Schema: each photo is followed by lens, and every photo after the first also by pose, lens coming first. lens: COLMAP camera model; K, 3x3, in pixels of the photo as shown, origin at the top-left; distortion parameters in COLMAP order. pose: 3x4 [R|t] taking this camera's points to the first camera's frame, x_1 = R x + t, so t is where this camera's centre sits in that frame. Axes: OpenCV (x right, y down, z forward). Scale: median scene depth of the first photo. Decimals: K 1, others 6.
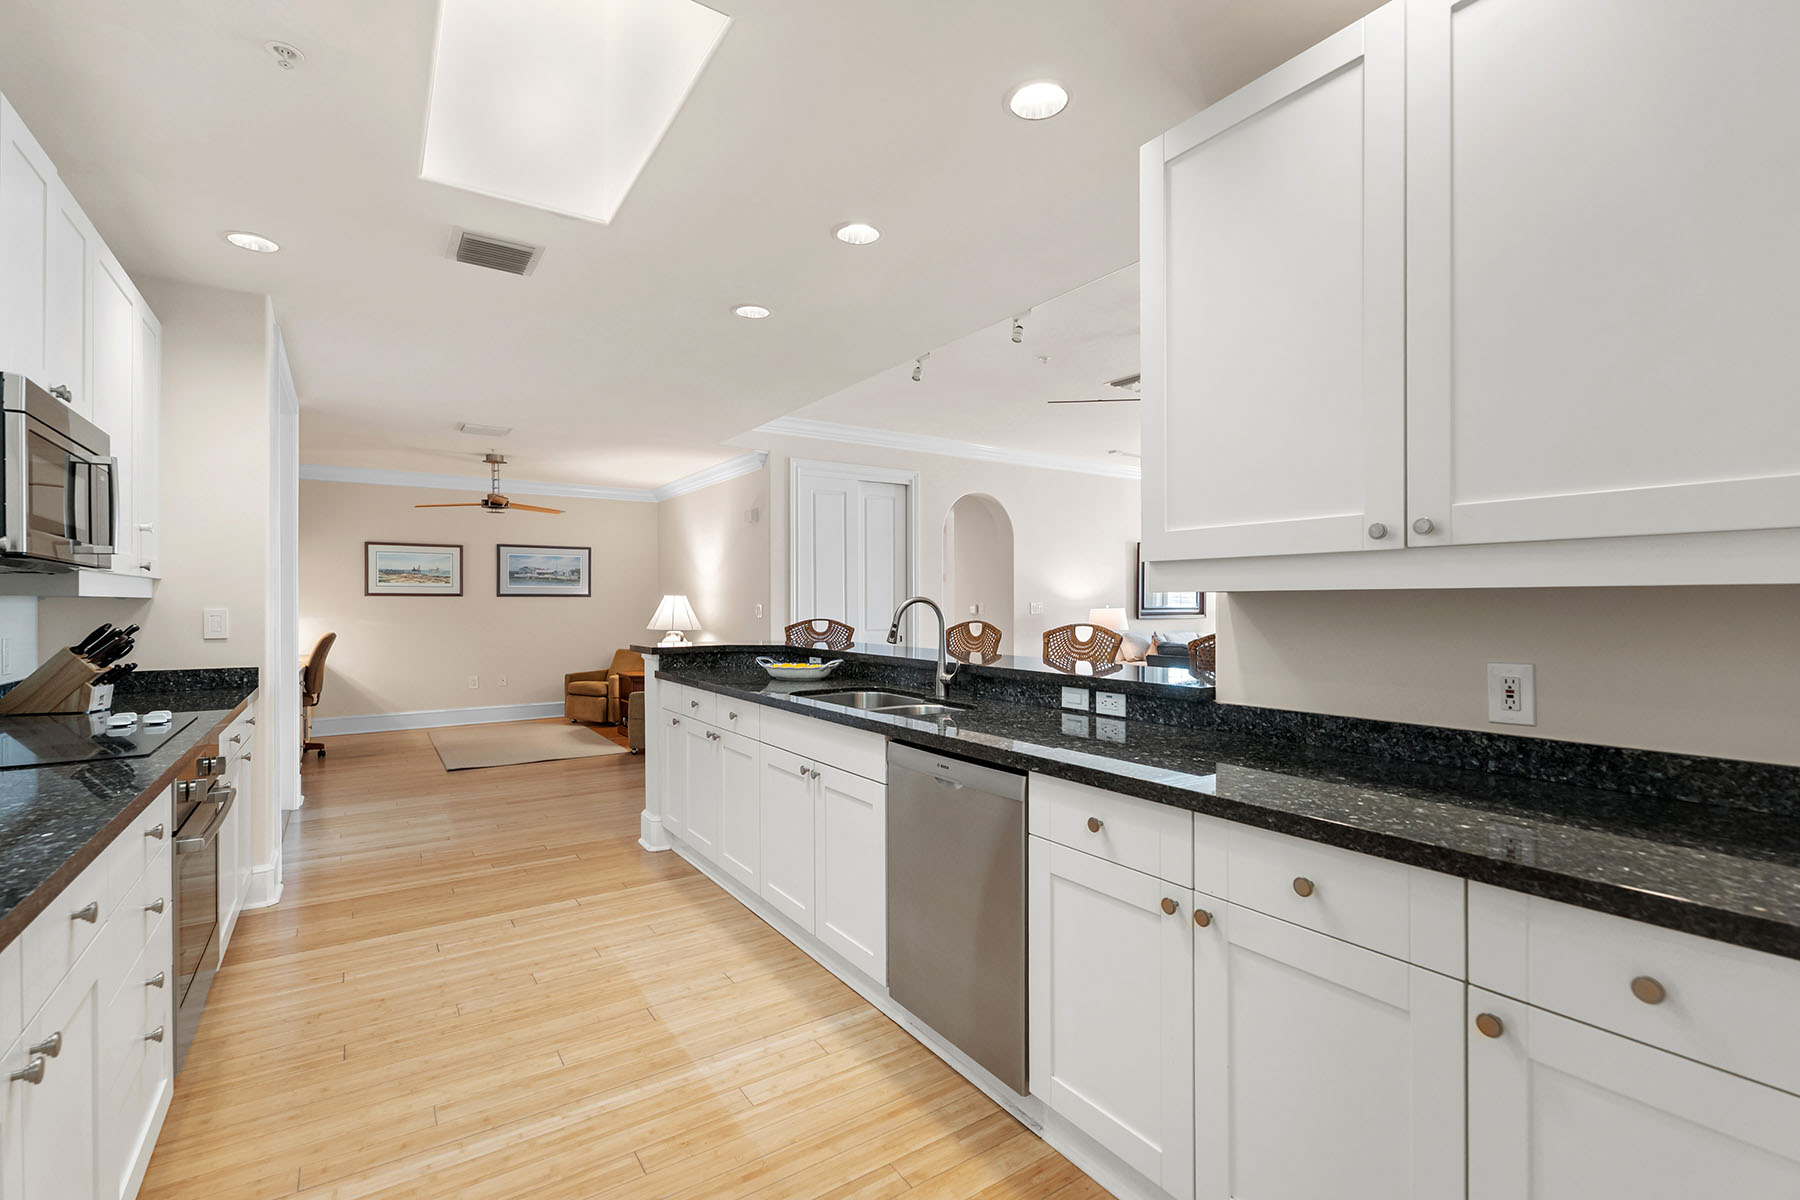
lens RADIAL K [[804.9, 0, 901.5], [0, 804.9, 606.1], [0, 0, 1]] dist [-0.000911, -0.002207]
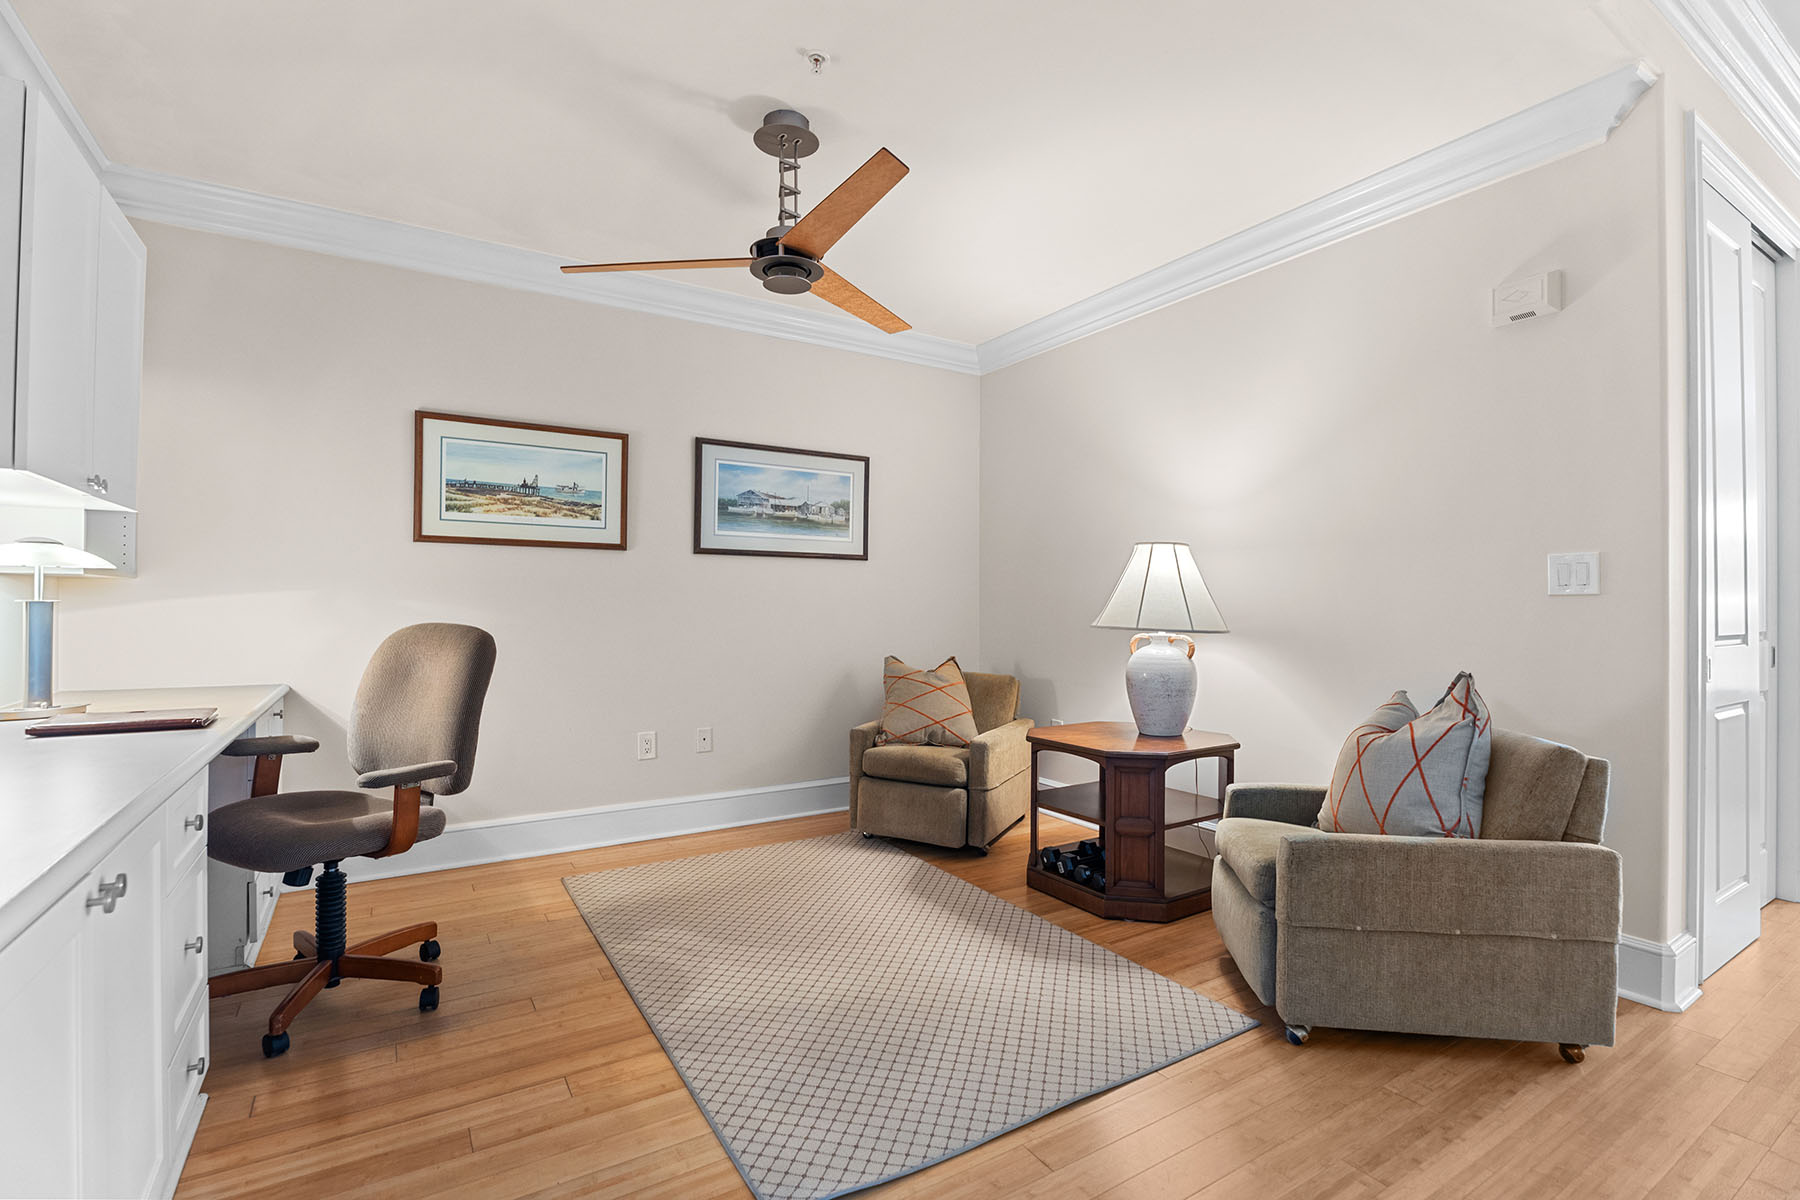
lens RADIAL K [[804.9, 0, 890.9], [0, 804.9, 603.9], [0, 0, 1]] dist [-0.000911, -0.002207]
pose [[0.998938, 0.009173, -0.045163, -0.378854], [-0.009498, 0.999931, -0.006983, 0.019336], [0.045096, 0.007405, 0.998955, 0.561917]]
